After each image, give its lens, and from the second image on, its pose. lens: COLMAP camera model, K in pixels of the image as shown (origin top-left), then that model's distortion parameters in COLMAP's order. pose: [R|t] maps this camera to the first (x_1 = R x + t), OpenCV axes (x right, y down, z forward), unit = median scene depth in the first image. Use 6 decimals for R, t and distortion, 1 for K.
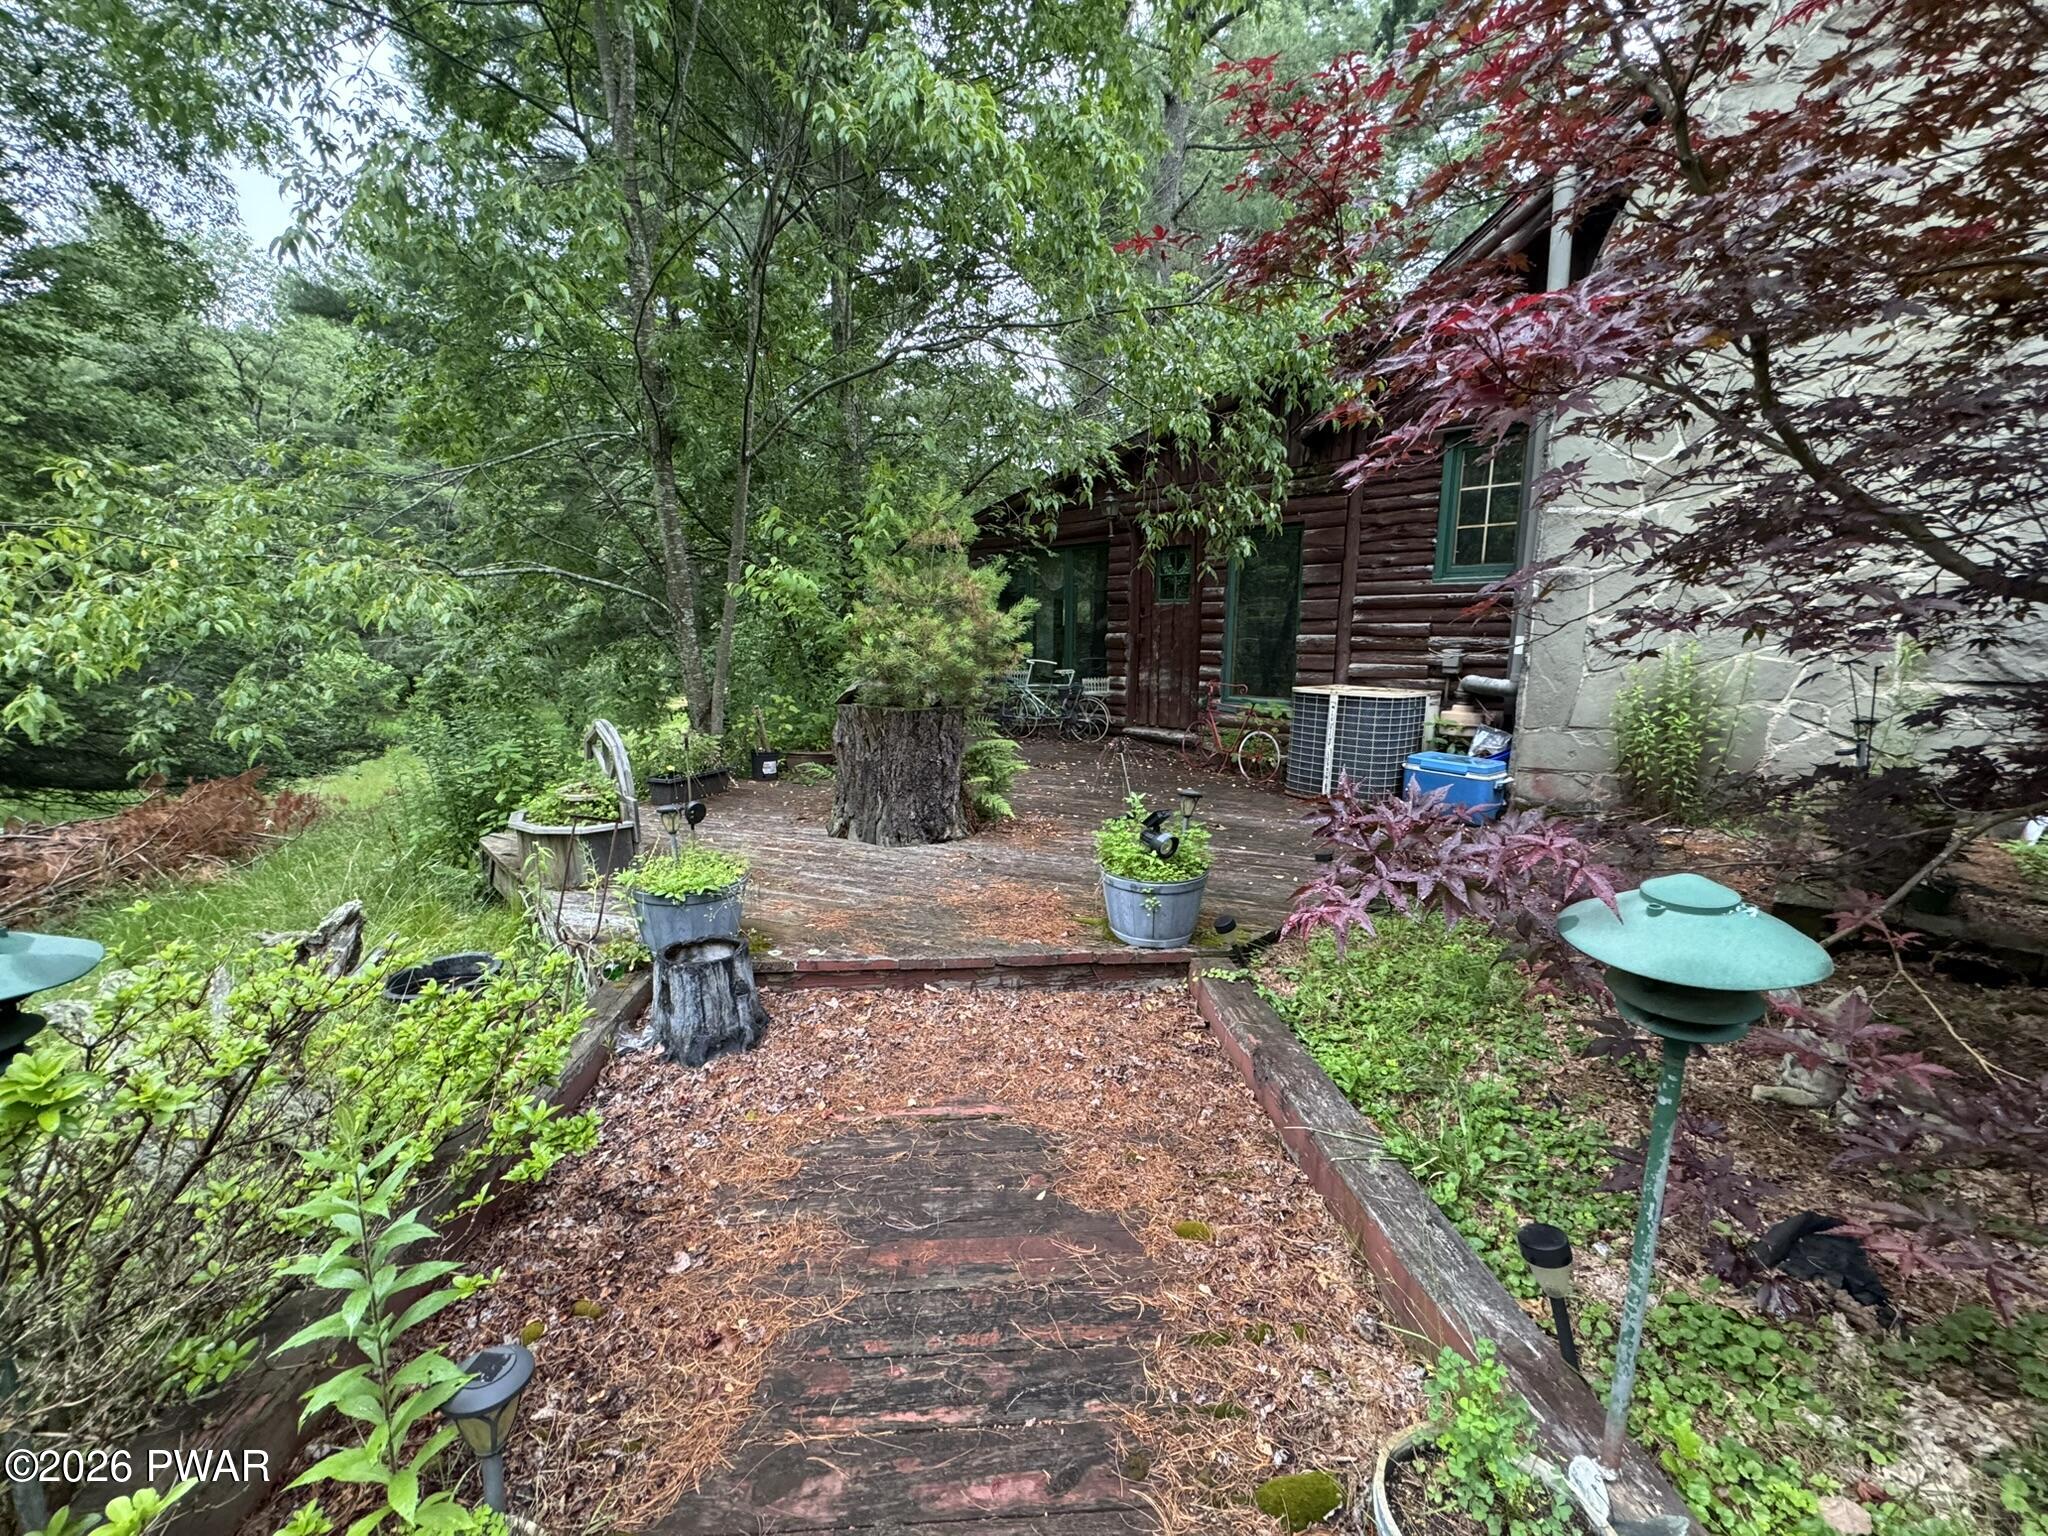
lens RADIAL K [[813.0, 0, 1019.3], [0, 813.0, 754.1], [0, 0, 1]] dist [0.000483, -0.000172]
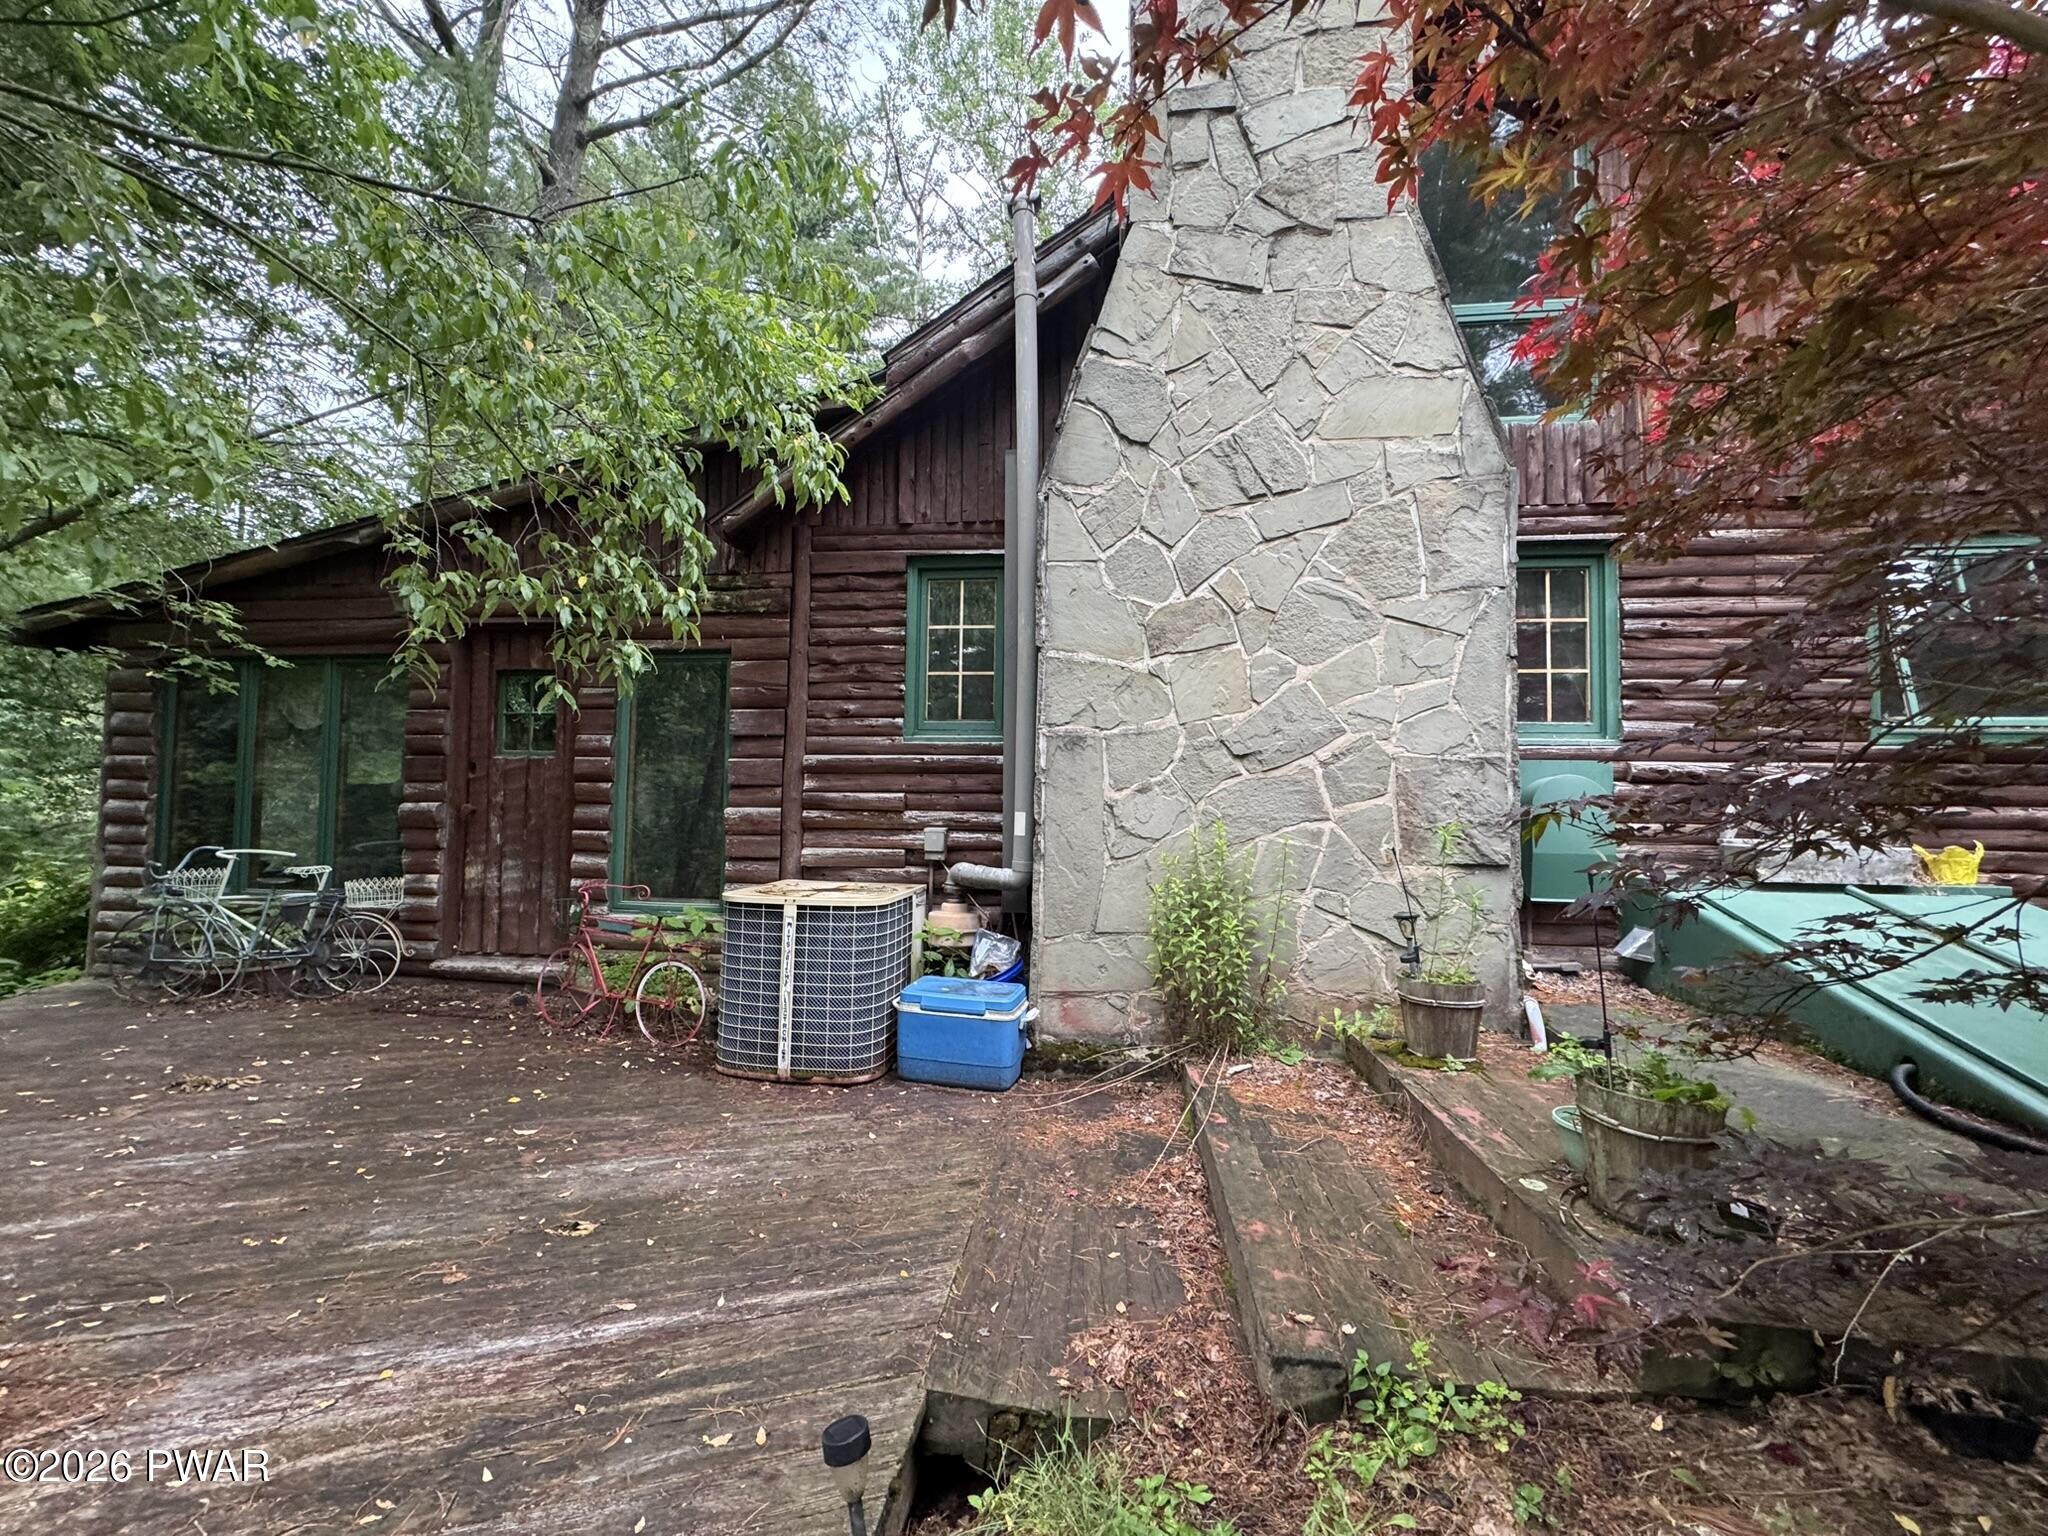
lens RADIAL K [[813.0, 0, 1024.3], [0, 813.0, 765.1], [0, 0, 1]] dist [0.000483, -0.000172]
pose [[0.771925, 0.030764, 0.634969, 0.120201], [0.087158, 0.984275, -0.153645, -0.065869], [-0.629711, 0.173945, 0.757105, 0.380480]]
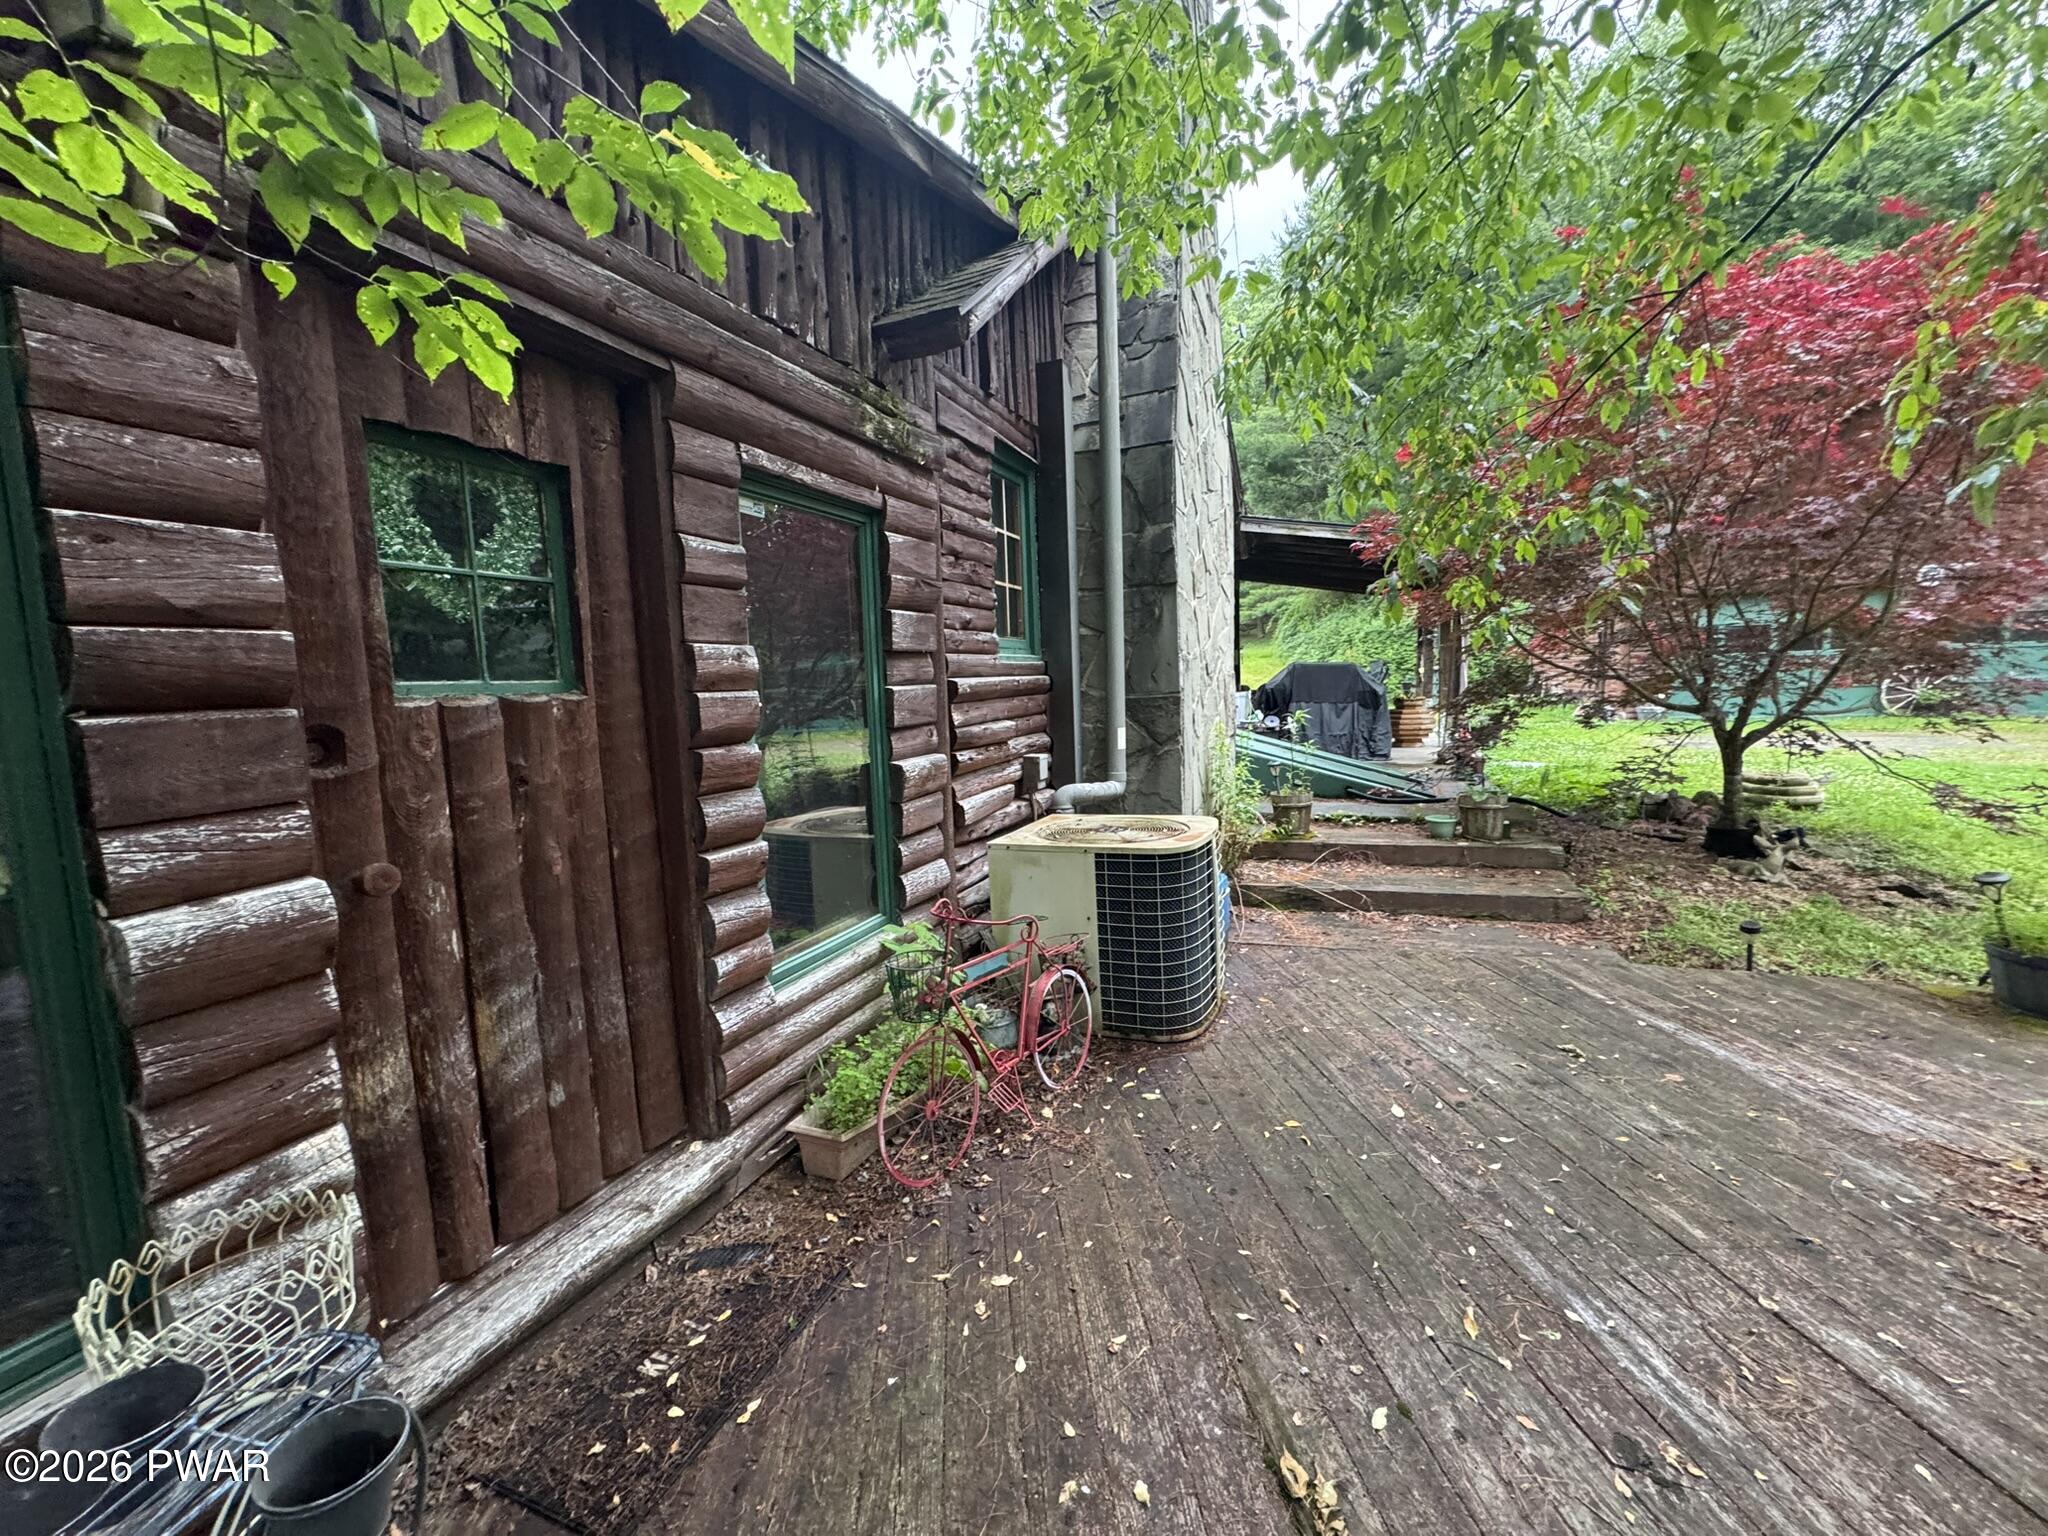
lens RADIAL K [[813.0, 0, 1021.7], [0, 813.0, 753.9], [0, 0, 1]] dist [0.000483, -0.000172]
pose [[-0.402582, -0.069379, 0.912751, -0.116500], [0.177903, 0.972181, 0.152363, -0.254784], [-0.897930, 0.223719, -0.379040, 1.360660]]
